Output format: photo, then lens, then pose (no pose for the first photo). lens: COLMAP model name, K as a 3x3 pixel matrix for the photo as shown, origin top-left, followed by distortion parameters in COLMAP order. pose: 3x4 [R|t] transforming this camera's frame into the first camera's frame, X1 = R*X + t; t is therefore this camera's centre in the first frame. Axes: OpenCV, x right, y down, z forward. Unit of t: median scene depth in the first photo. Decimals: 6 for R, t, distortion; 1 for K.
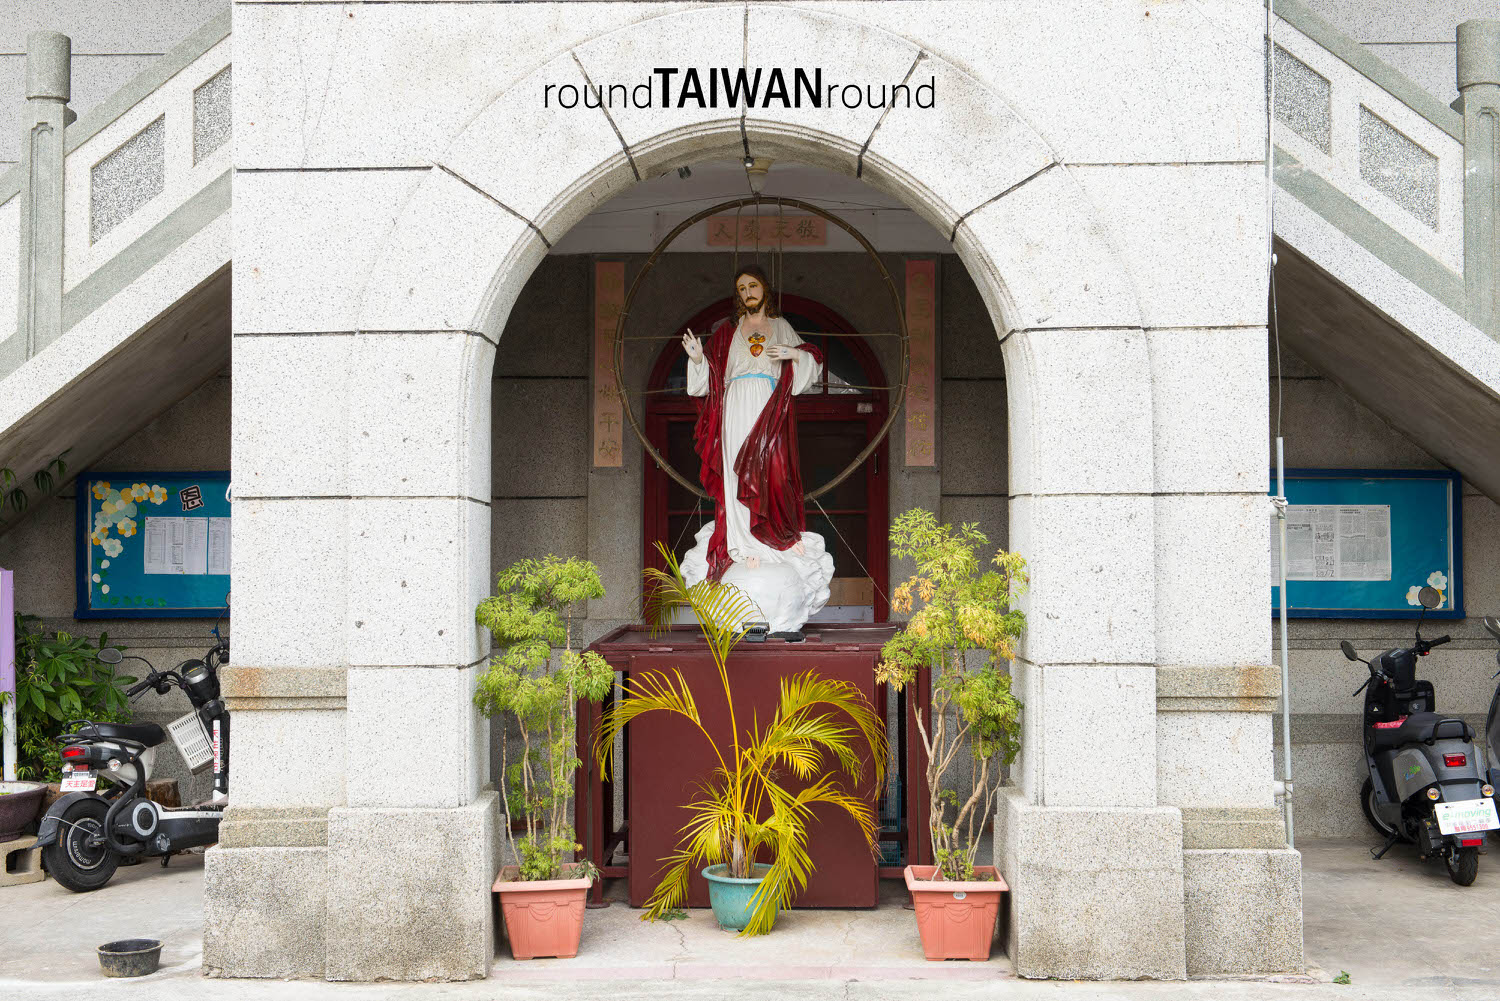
lens RADIAL K [[2153.6, 0, 750.0], [0, 2153.6, 500.5], [0, 0, 1]] dist [0.020823, 0.031019]
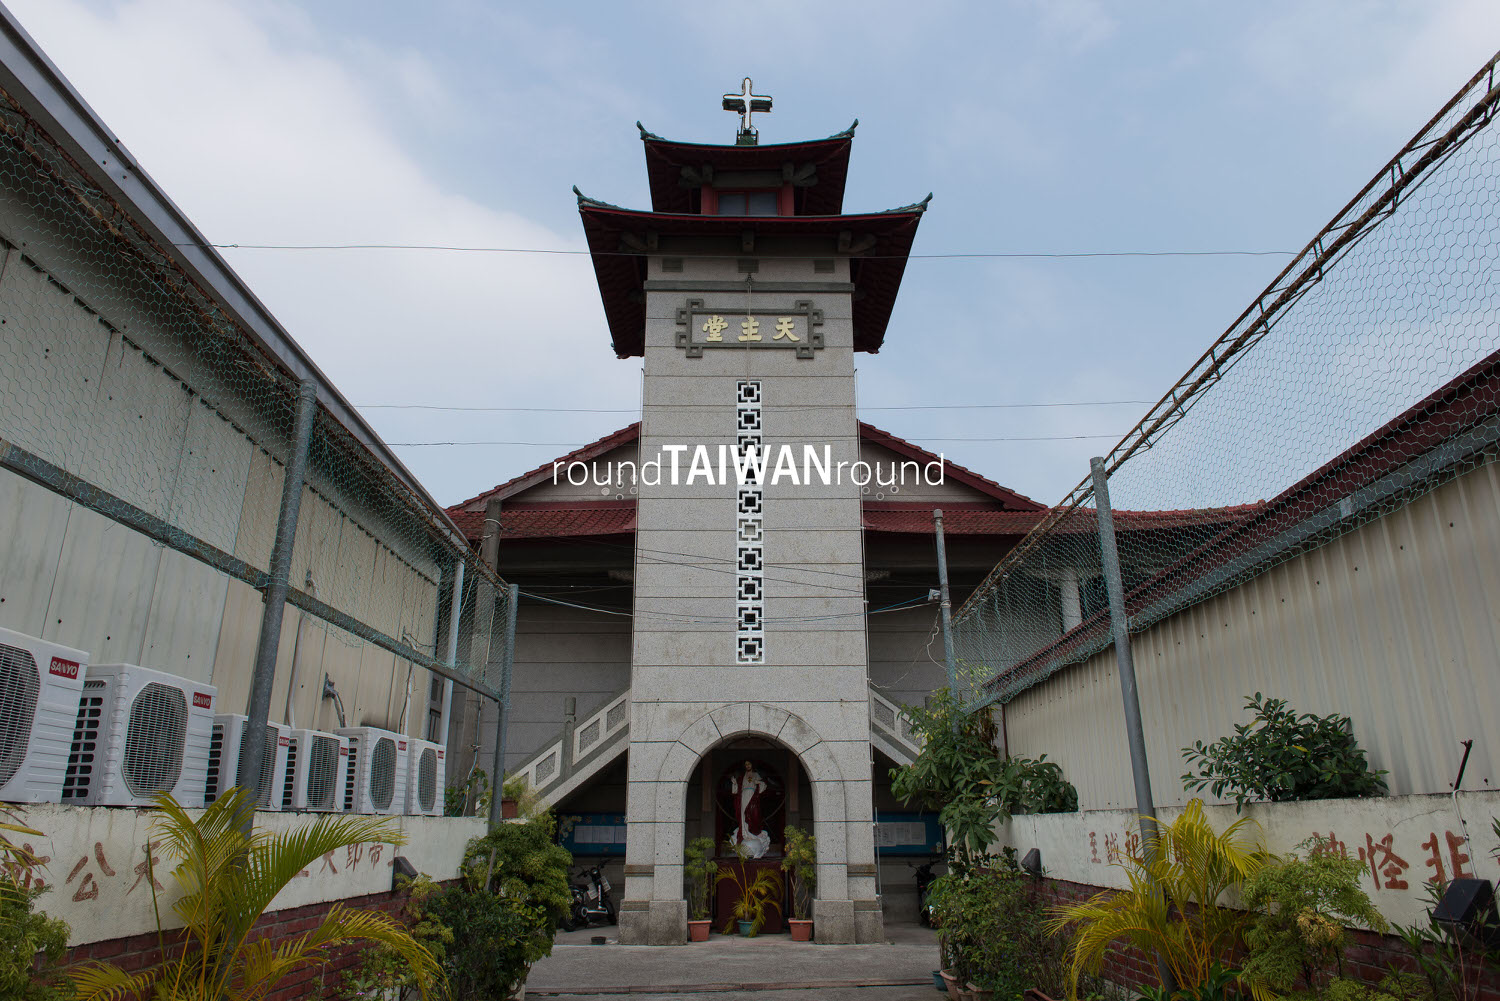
lens RADIAL K [[981.1, 0, 750.0], [0, 981.1, 500.5], [0, 0, 1]] dist [-0.008426, -0.001100]
pose [[0.999754, 0.007337, 0.020933, -0.042707], [-0.000672, 0.953290, -0.302055, -0.020952], [-0.022171, 0.301967, 0.953061, -0.952619]]
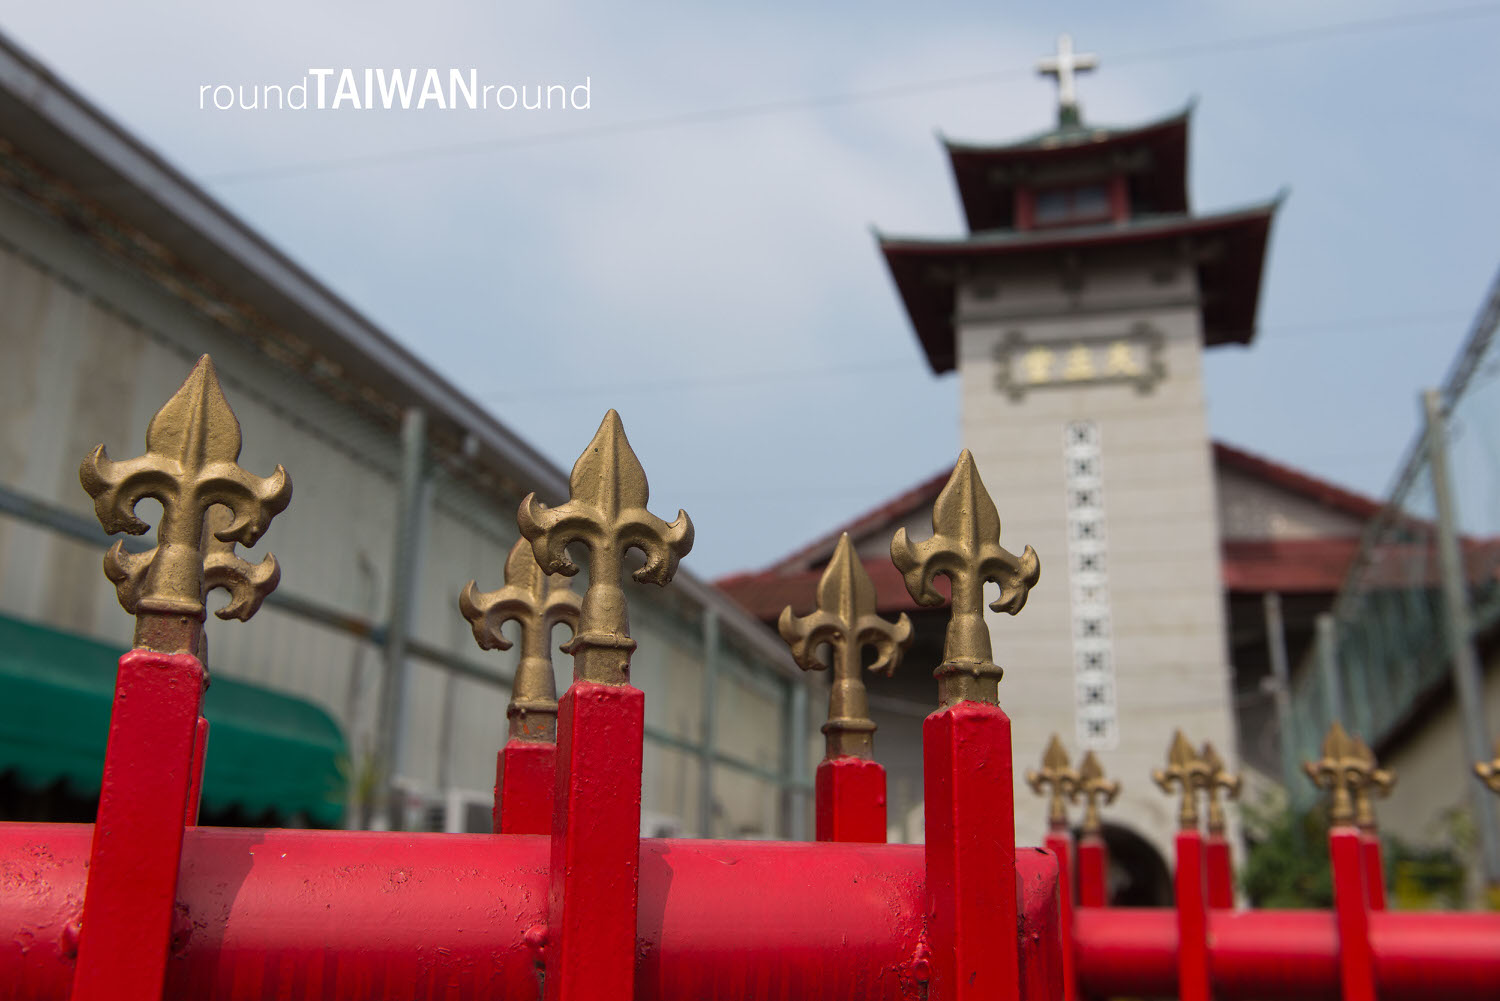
lens RADIAL K [[1475.2, 0, 750.0], [0, 1475.2, 500.5], [0, 0, 1]] dist [0.076707, 0.002206]
pose [[0.970053, -0.046852, -0.238331, 0.036908], [-0.011445, 0.971314, -0.237526, -0.066130], [0.242623, 0.233141, 0.941690, -1.673449]]
